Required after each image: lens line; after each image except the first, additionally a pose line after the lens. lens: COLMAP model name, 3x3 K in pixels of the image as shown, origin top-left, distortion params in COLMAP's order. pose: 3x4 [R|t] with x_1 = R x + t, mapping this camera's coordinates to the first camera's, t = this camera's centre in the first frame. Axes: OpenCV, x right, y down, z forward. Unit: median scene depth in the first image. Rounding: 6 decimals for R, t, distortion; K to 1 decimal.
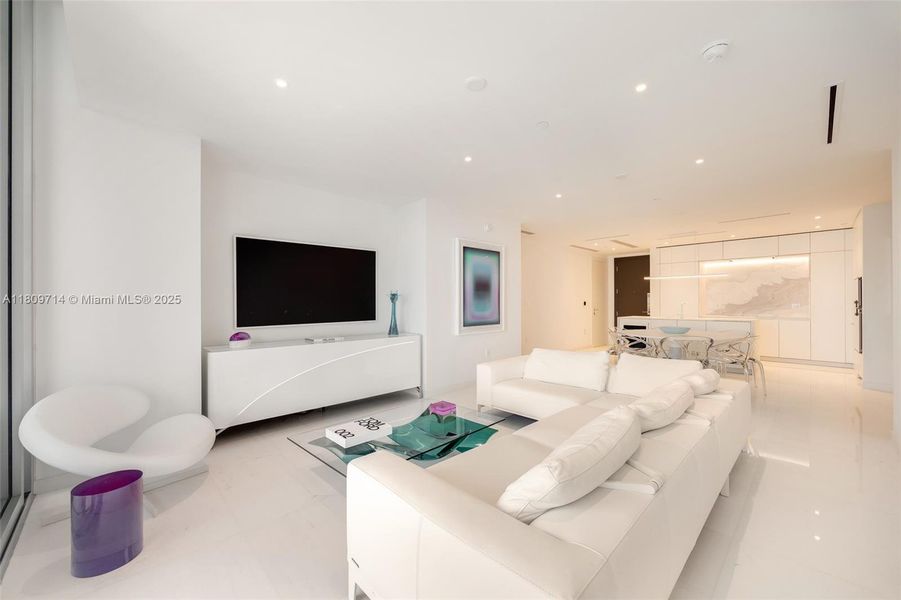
lens RADIAL K [[352.4, 0, 450.5], [0, 352.4, 300.0], [0, 0, 1]] dist [0.000924, 0.000070]
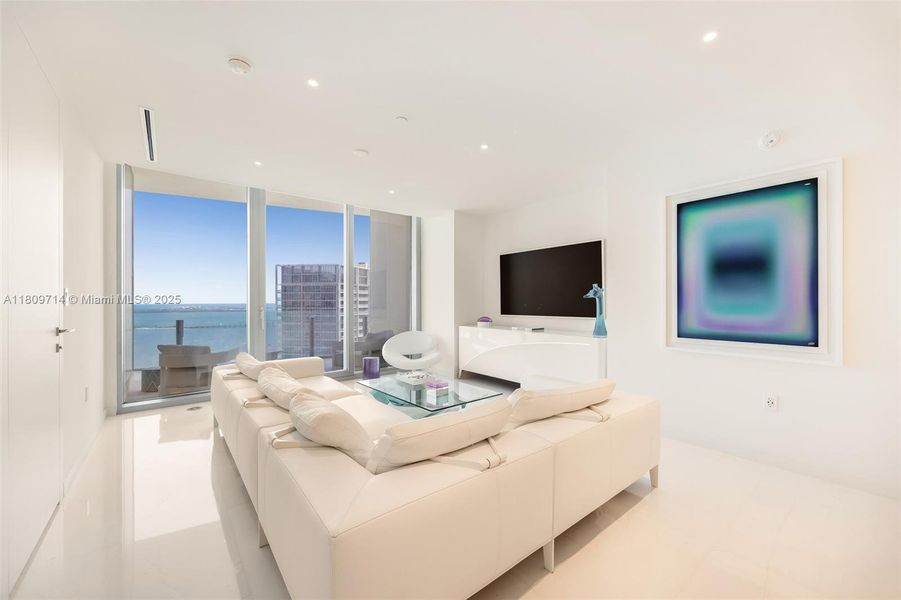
lens RADIAL K [[349.8, 0, 444.5], [0, 349.8, 298.3], [0, 0, 1]] dist [0.000522, -0.000001]
pose [[-0.092917, -0.004794, -0.995662, 0.714743], [0.001799, 0.999986, -0.004983, 0.011849], [0.995672, -0.002254, -0.092908, 0.696892]]
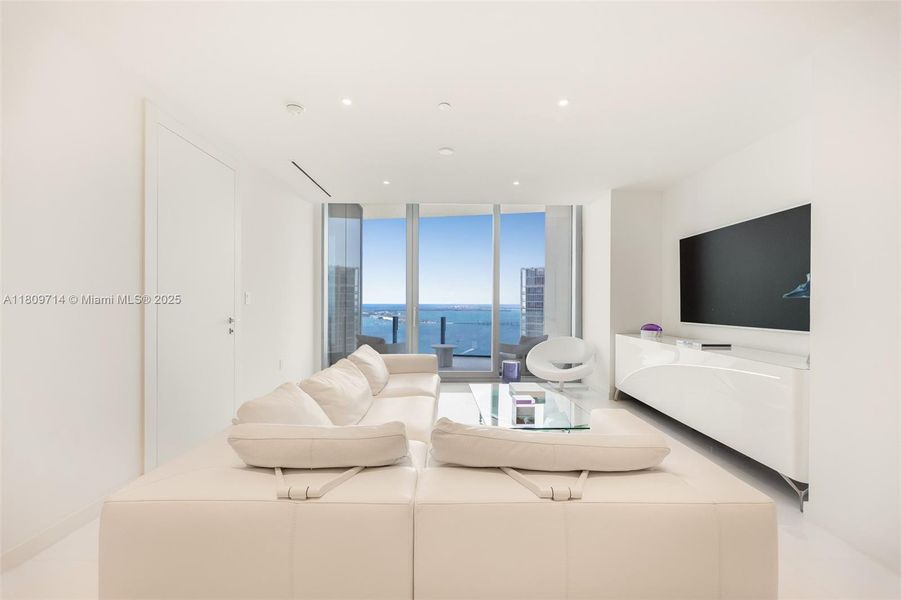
lens RADIAL K [[352.4, 0, 450.5], [0, 352.4, 300.0], [0, 0, 1]] dist [0.000924, 0.000070]
pose [[-0.680160, -0.005080, -0.733046, 0.533128], [-0.002145, 0.999985, -0.004940, 0.013165], [0.733061, -0.001788, -0.680161, 0.947867]]
